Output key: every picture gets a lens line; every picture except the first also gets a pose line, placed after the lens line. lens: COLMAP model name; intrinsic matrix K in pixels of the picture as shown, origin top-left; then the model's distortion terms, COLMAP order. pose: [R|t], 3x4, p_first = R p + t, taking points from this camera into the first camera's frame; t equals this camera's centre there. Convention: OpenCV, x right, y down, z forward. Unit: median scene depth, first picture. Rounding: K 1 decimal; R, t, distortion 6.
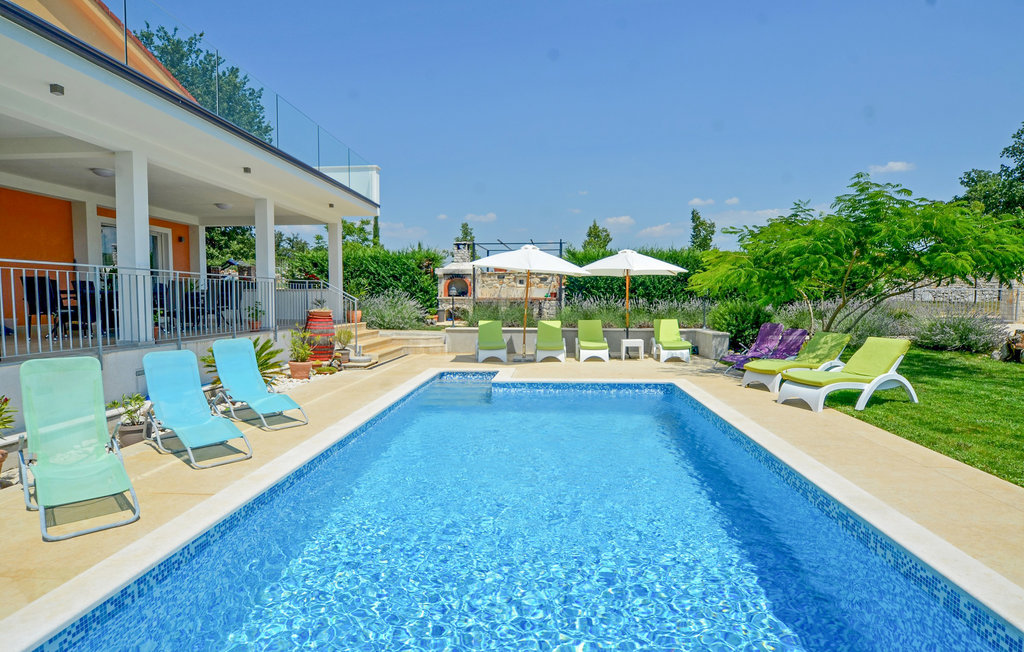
lens RADIAL K [[547.0, 0, 511.5], [0, 547.0, 336.5], [0, 0, 1]] dist [-0.015170, 0.001105]
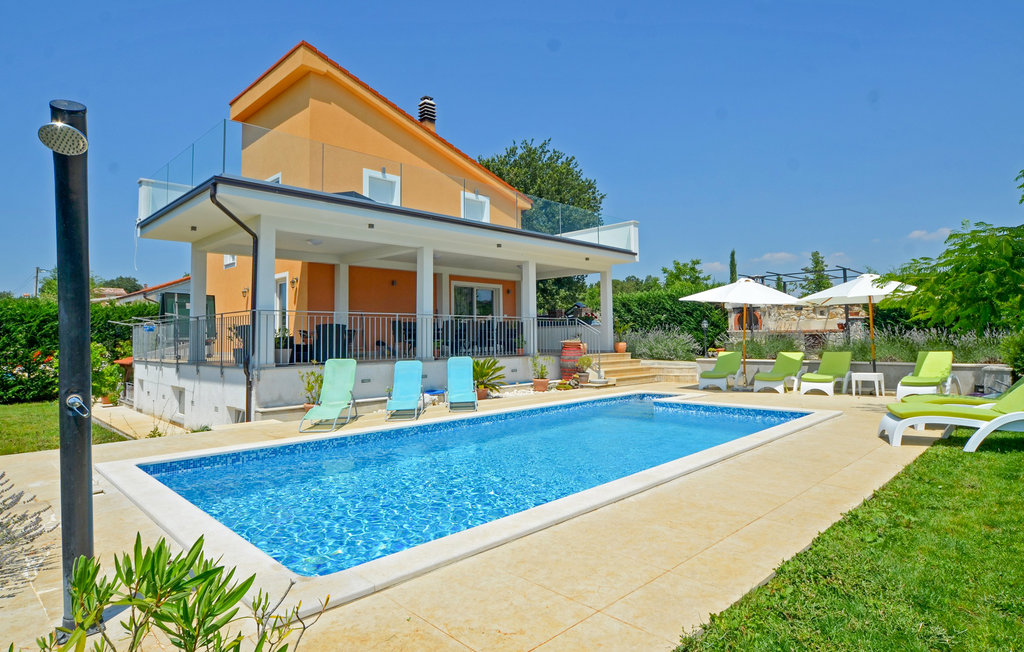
lens RADIAL K [[547.0, 0, 517.3], [0, 547.0, 320.3], [0, 0, 1]] dist [-0.015170, 0.001105]
pose [[0.756860, -0.027927, -0.652980, 0.366888], [-0.036547, 0.995715, -0.084946, 0.015821], [0.652555, 0.088157, 0.752596, -0.054180]]
